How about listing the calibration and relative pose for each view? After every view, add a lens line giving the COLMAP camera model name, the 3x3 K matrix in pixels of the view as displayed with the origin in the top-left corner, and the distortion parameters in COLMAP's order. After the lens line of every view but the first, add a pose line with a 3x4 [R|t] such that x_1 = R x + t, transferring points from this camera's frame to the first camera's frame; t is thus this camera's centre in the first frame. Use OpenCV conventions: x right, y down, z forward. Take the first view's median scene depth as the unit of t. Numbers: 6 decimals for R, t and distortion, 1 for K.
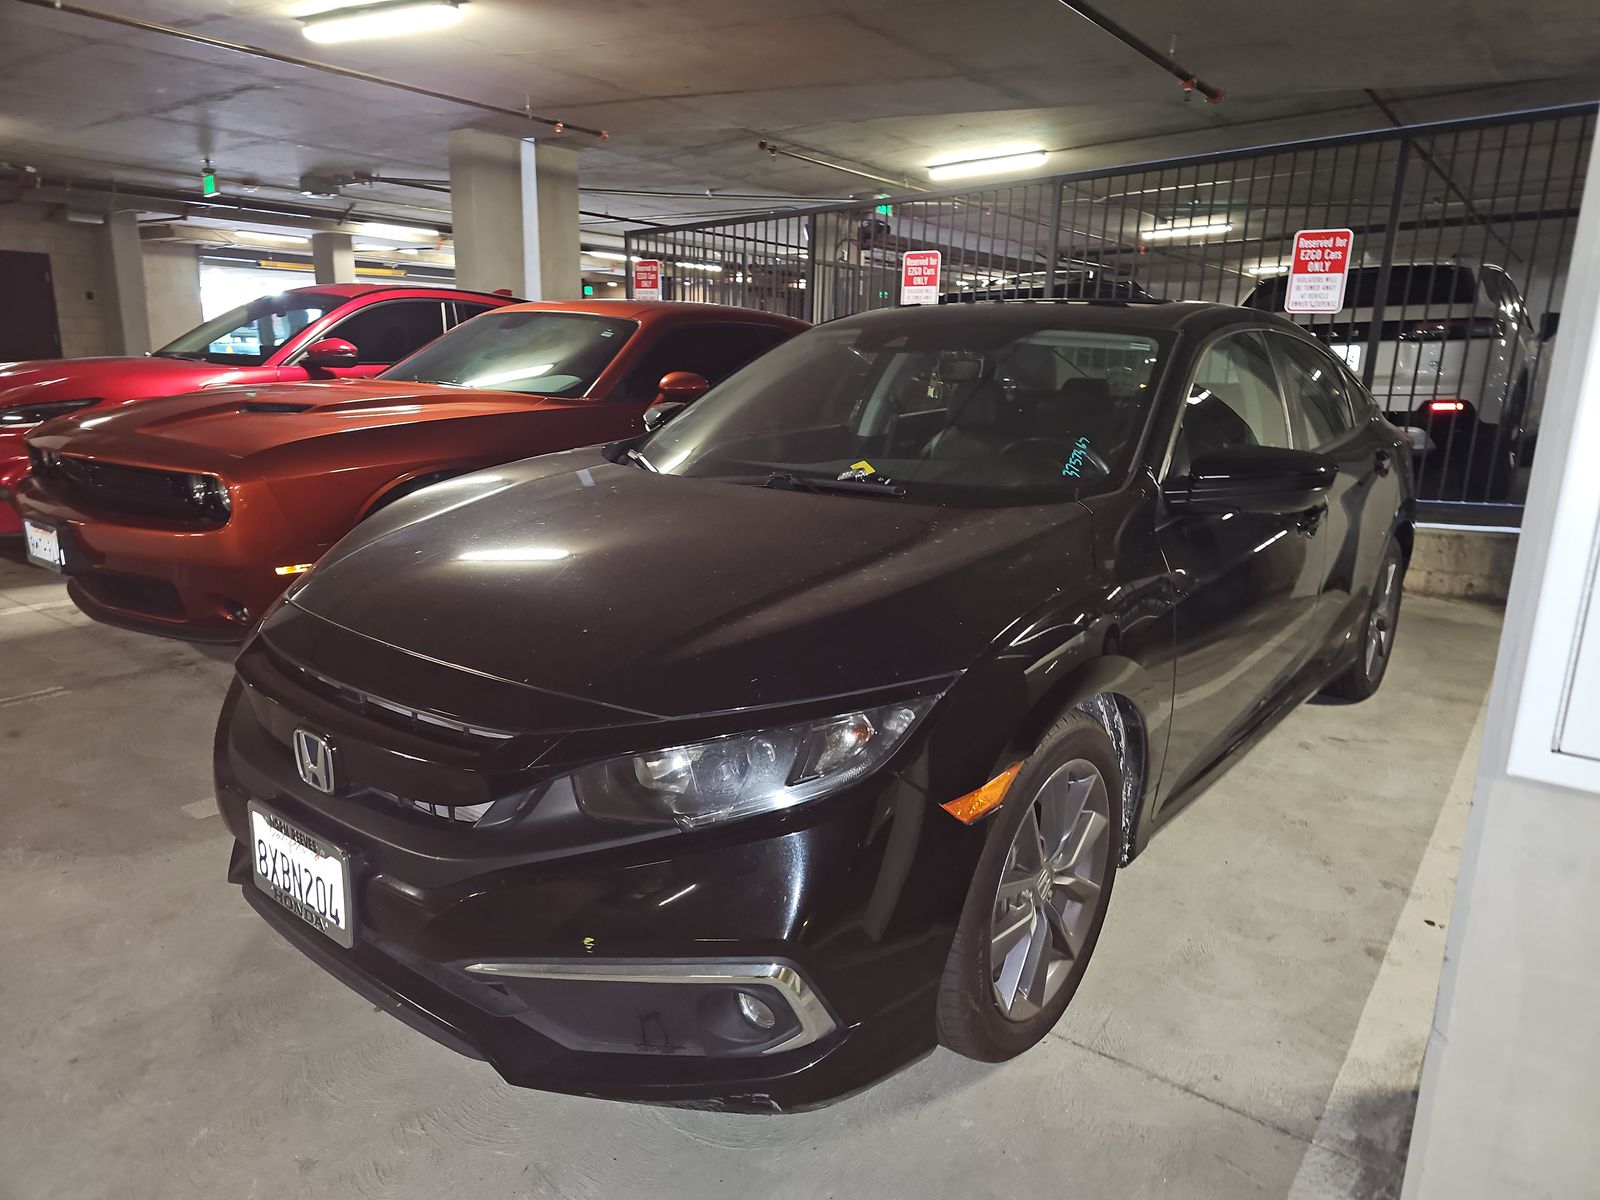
lens RADIAL K [[1051.4, 0, 800.0], [0, 1051.4, 600.0], [0, 0, 1]] dist [0.002762, -0.026586]
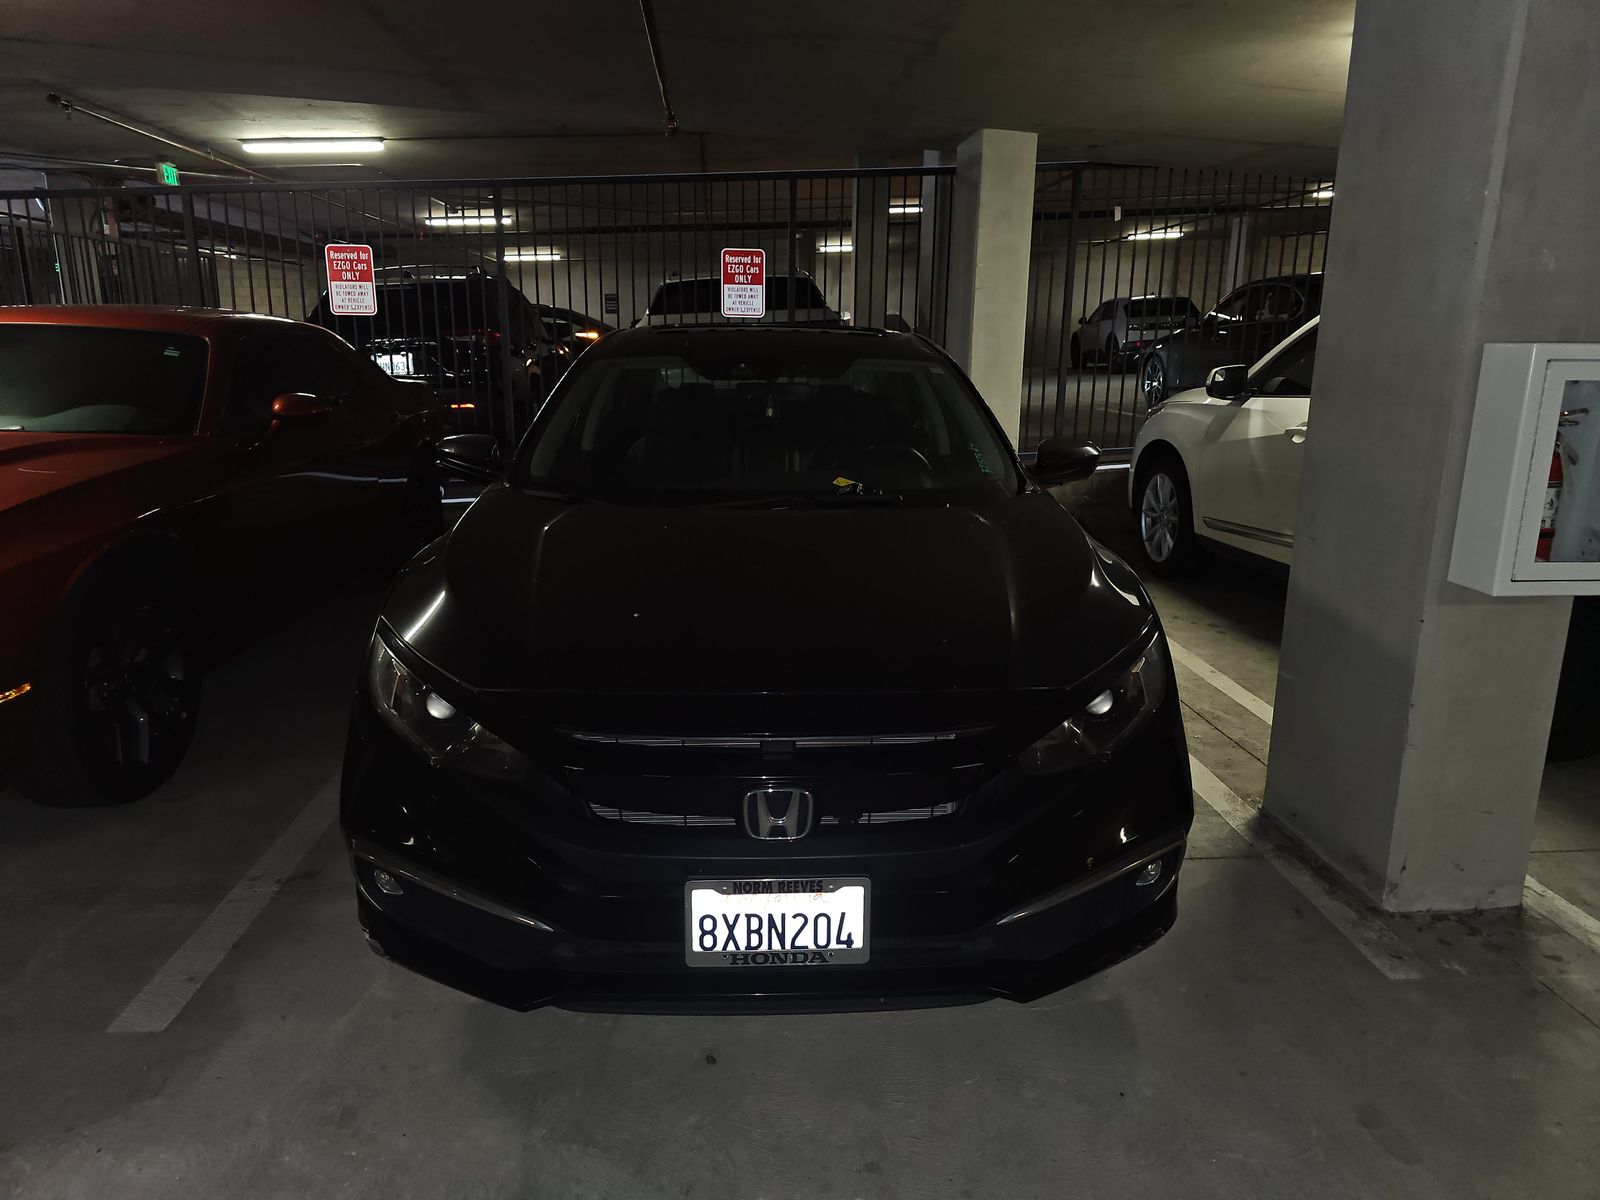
lens RADIAL K [[1051.4, 0, 800.0], [0, 1051.4, 600.0], [0, 0, 1]] dist [0.002762, -0.026586]
pose [[0.745383, -0.168694, 0.644939, -0.297372], [0.155779, 0.984744, 0.077535, -0.036759], [-0.648179, 0.042675, 0.760291, 0.051462]]
